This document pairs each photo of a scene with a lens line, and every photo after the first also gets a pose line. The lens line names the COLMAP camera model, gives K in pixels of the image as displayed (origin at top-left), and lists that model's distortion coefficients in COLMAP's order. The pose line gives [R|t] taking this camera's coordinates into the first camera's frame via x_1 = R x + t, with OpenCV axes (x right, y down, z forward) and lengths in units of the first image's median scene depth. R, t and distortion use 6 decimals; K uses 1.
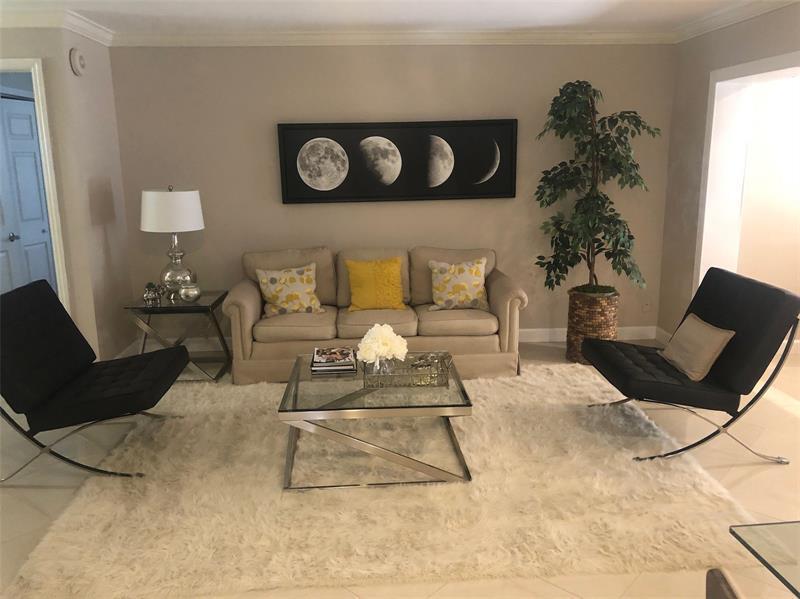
lens RADIAL K [[661.0, 0, 406.7], [0, 661.0, 305.9], [0, 0, 1]] dist [0.045186, -0.036174]
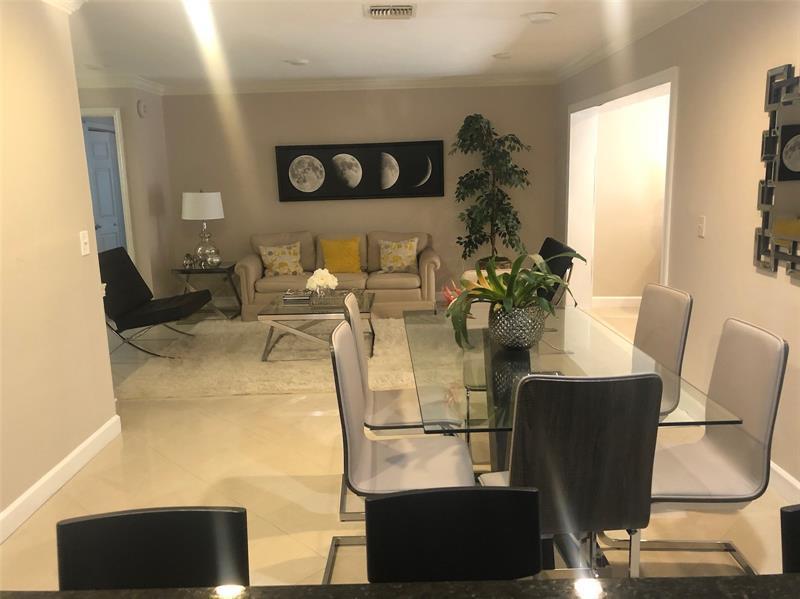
lens RADIAL K [[661.0, 0, 408.5], [0, 661.0, 313.2], [0, 0, 1]] dist [0.045186, -0.036174]
pose [[0.998211, 0.000656, -0.059783, 0.188940], [-0.001248, 0.999950, -0.009874, 0.107250], [0.059774, 0.009931, 0.998163, -0.437387]]
